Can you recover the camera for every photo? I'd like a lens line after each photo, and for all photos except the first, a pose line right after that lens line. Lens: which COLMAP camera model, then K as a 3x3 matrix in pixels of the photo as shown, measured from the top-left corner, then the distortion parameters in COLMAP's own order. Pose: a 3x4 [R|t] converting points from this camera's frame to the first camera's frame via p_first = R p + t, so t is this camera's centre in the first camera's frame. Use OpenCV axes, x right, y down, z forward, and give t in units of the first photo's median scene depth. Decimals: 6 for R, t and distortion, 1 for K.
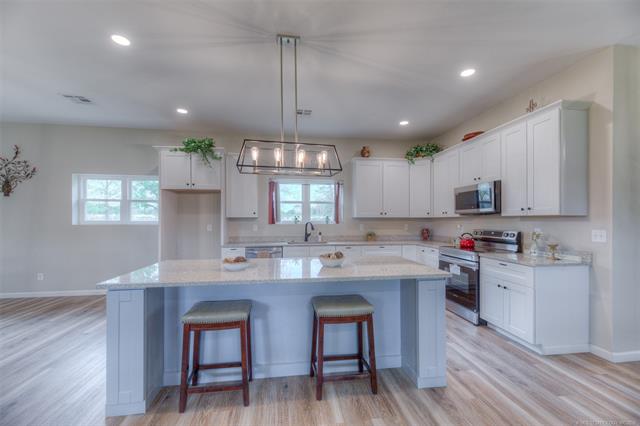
lens RADIAL K [[257.6, 0, 319.2], [0, 257.6, 216.5], [0, 0, 1]] dist [0.002424, 0.000024]
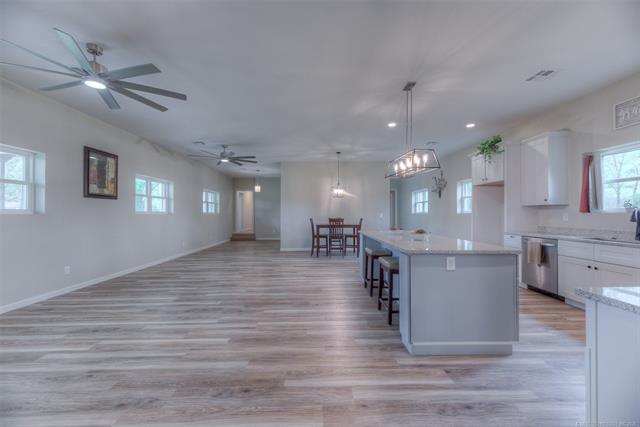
lens RADIAL K [[255.4, 0, 318.5], [0, 255.4, 214.5], [0, 0, 1]] dist [0.004379, 0.000231]
pose [[-0.125195, 0.003622, -0.992126, 0.741866], [0.010615, 0.999941, 0.002311, 0.027349], [0.992075, -0.010242, -0.125226, 0.347165]]
